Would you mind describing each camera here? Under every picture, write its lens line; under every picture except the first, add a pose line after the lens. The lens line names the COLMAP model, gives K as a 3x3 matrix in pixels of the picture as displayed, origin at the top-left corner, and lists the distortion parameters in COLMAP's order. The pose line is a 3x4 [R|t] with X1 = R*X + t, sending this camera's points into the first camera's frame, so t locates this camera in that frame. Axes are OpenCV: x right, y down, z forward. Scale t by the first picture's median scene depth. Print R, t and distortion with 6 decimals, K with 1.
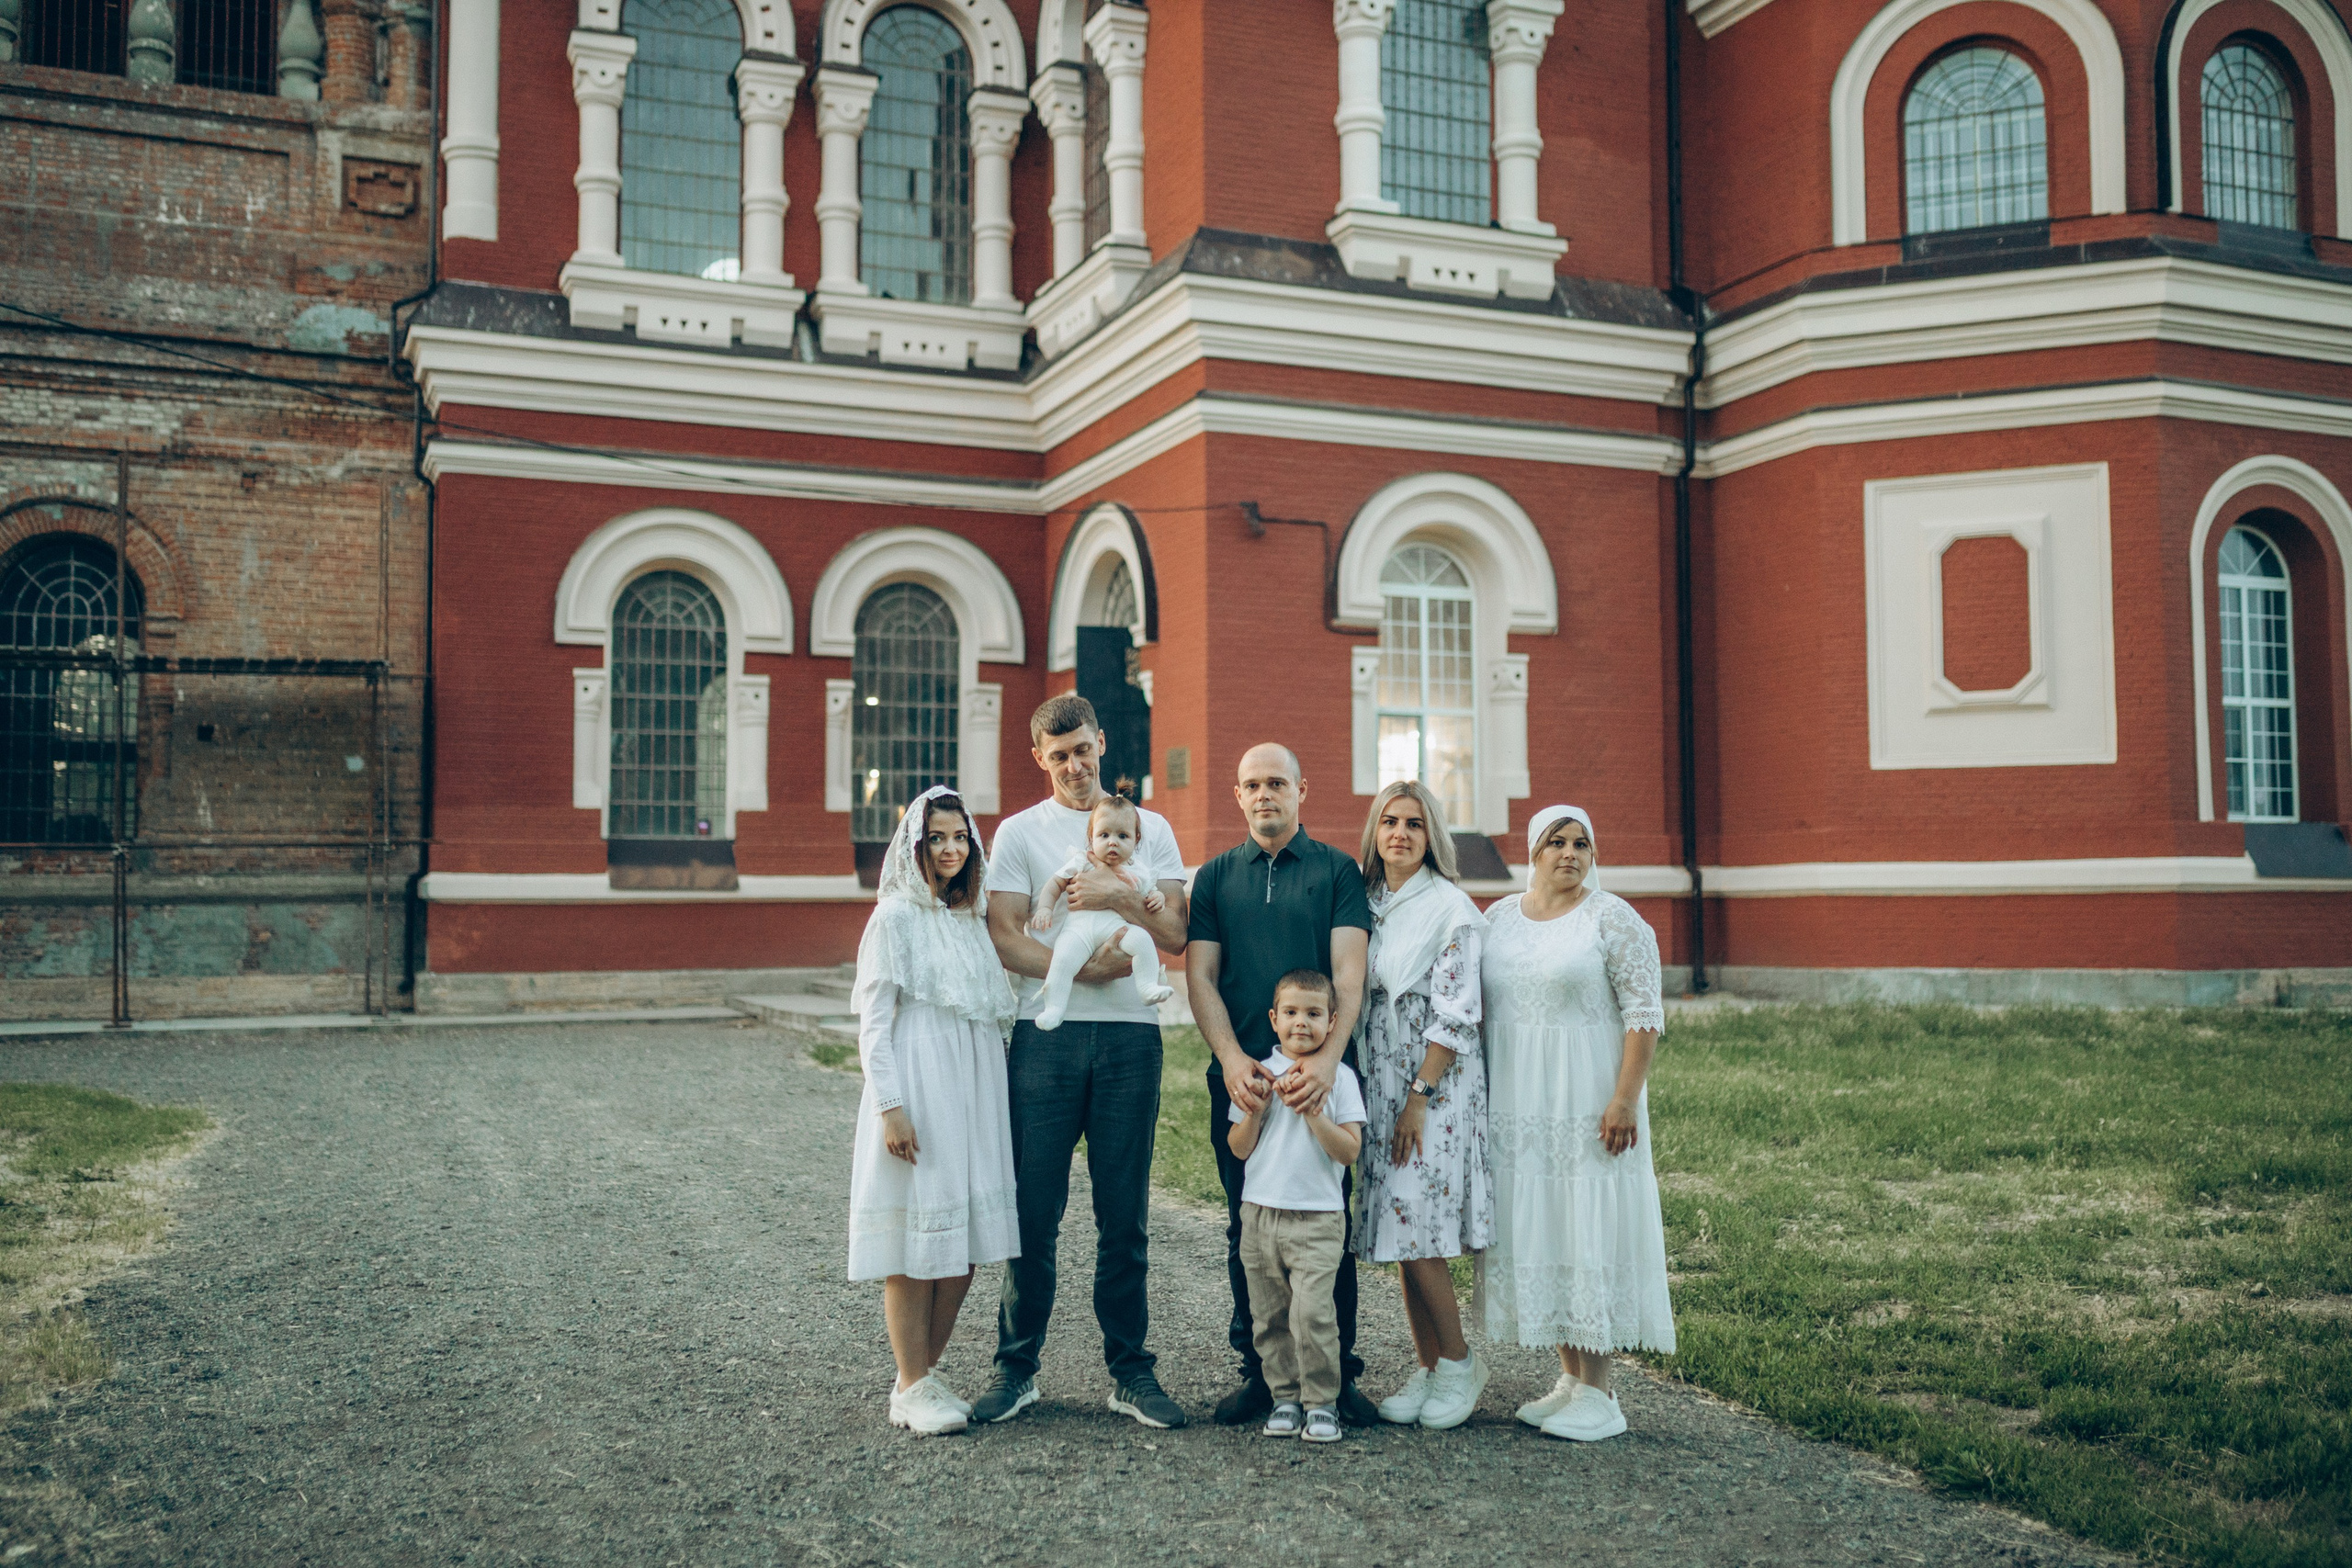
lens RADIAL K [[2218.6, 0, 1176.0], [0, 2218.6, 784.0], [0, 0, 1]] dist [0.022029, -0.033297]
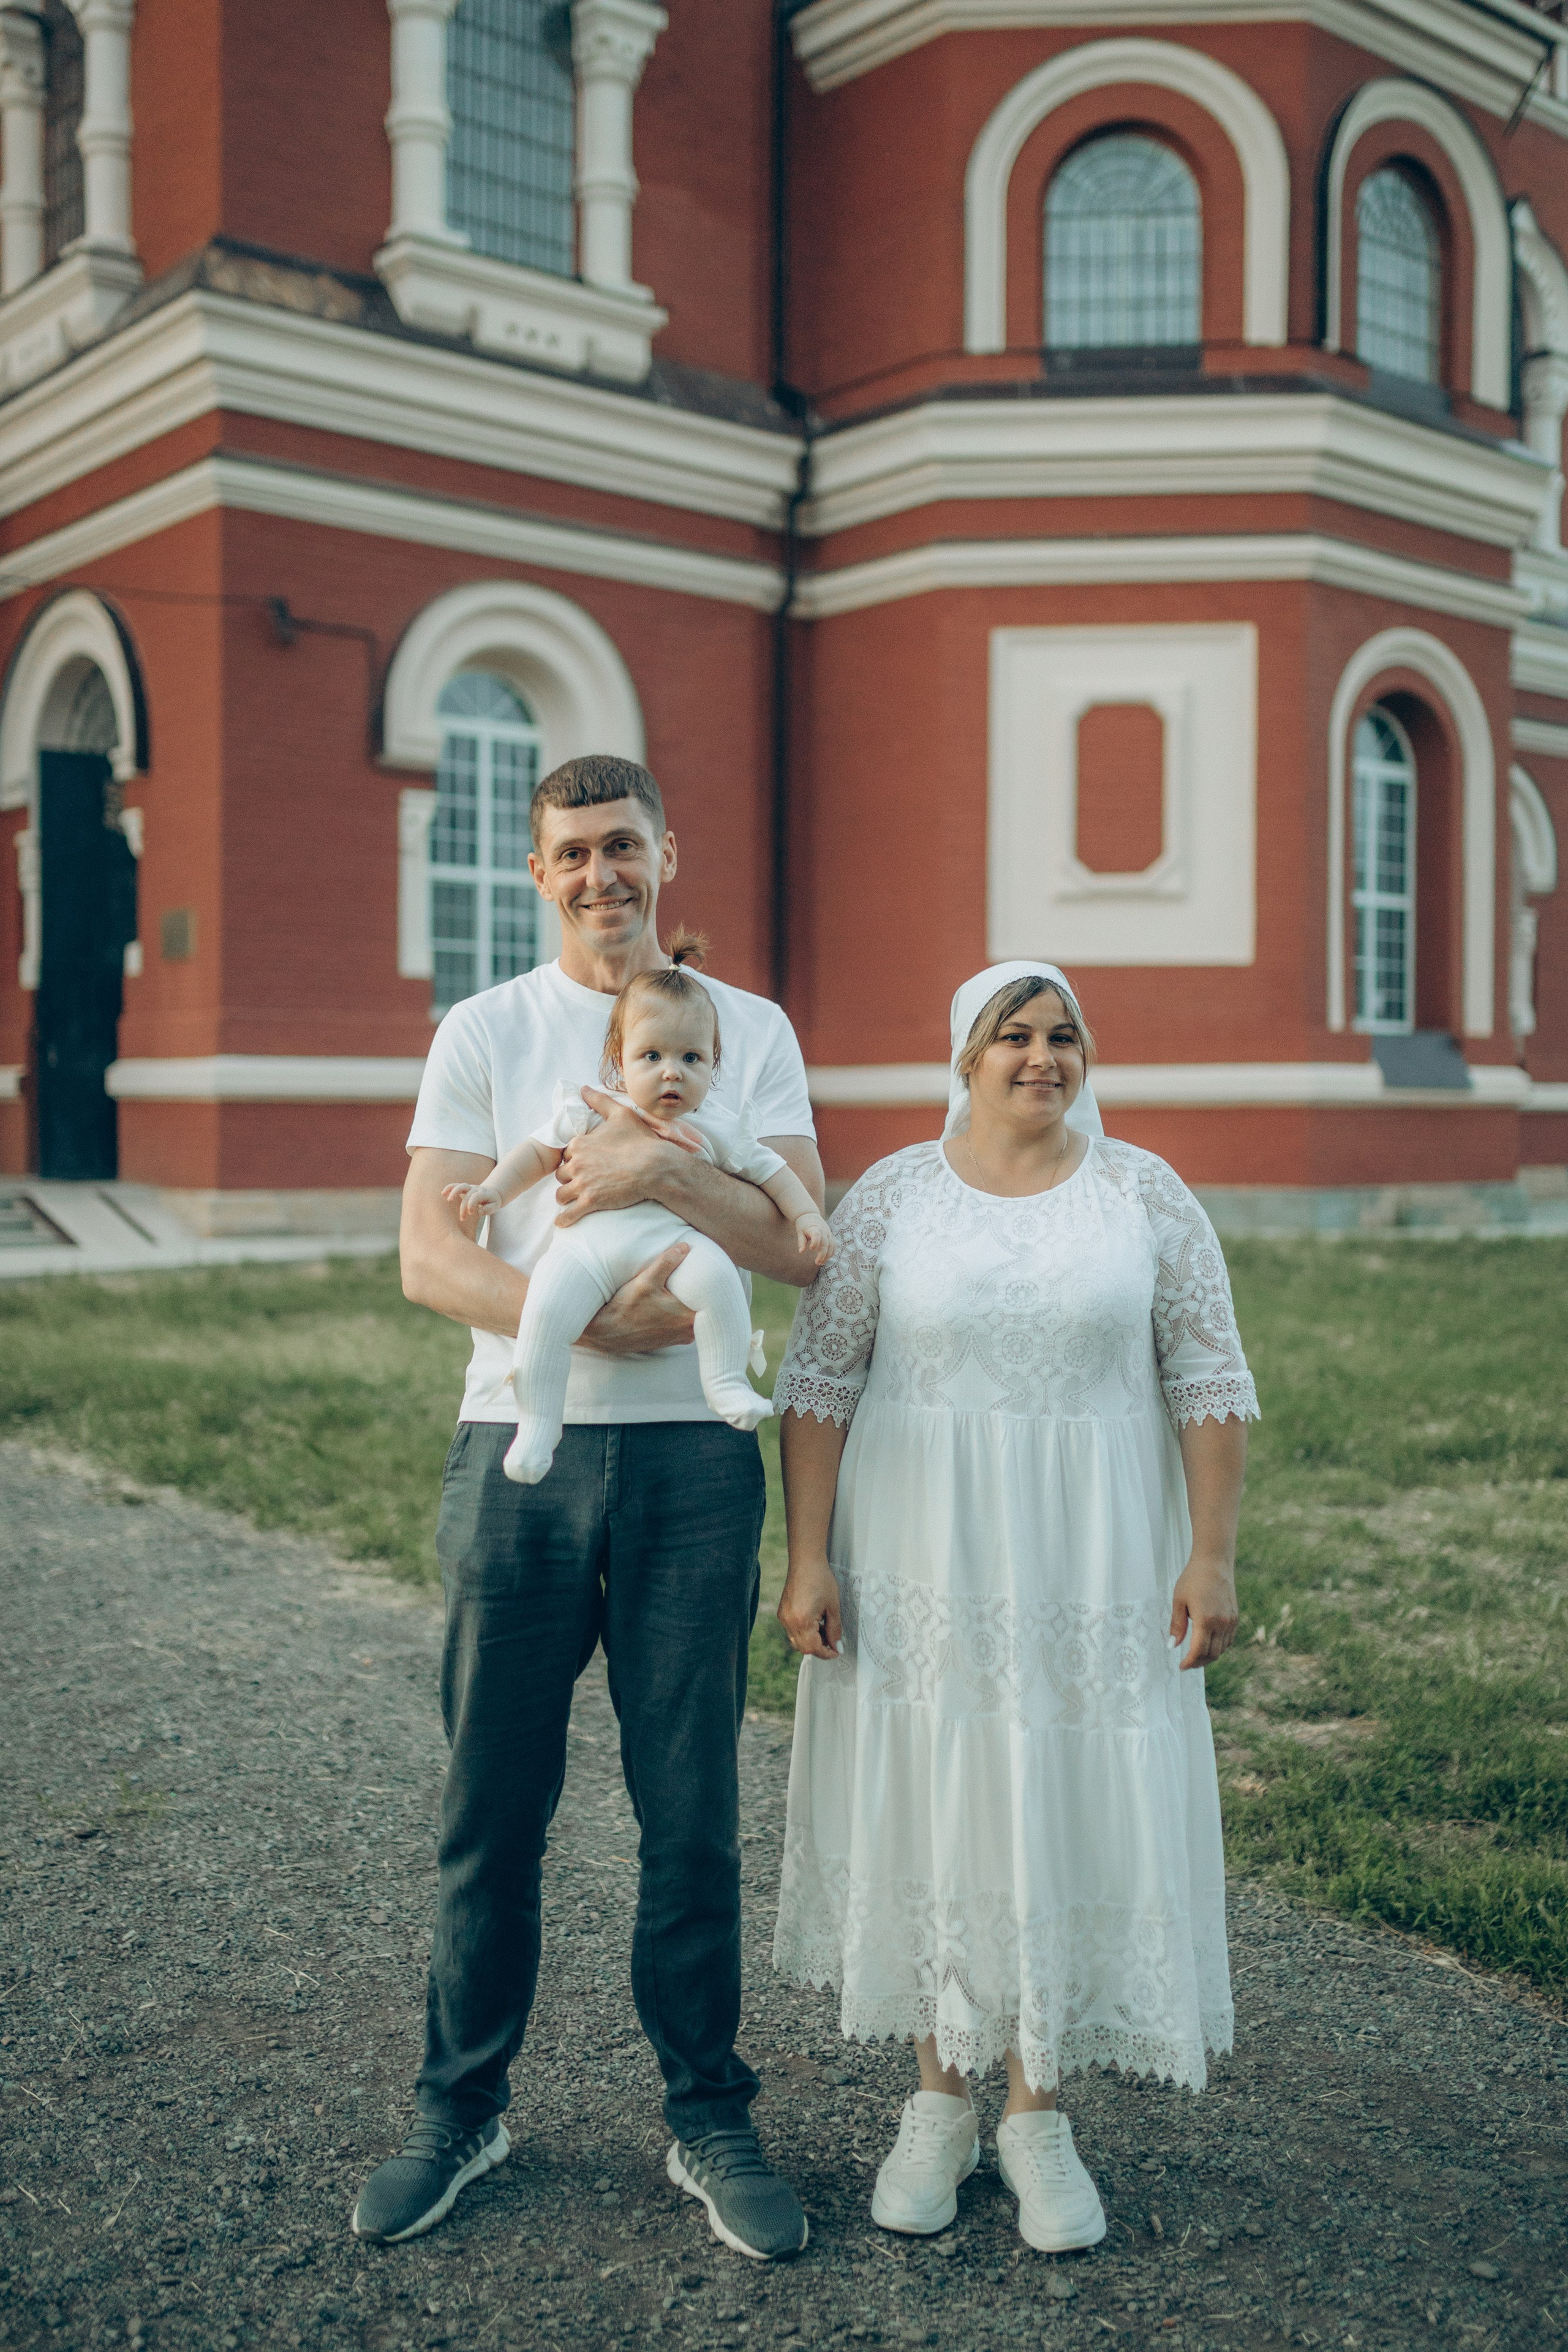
lens RADIAL K [[2324.7, 0, 777.1], [0, 2324.7, 1142.8], [0, 0, 1]] dist [0.017242, -0.030150]
pose [[0.954725, 0.005199, 0.297444, -0.040065], [-0.026824, 0.997279, 0.068667, 0.003791], [-0.296277, -0.073536, 0.952267, 0.137973]]
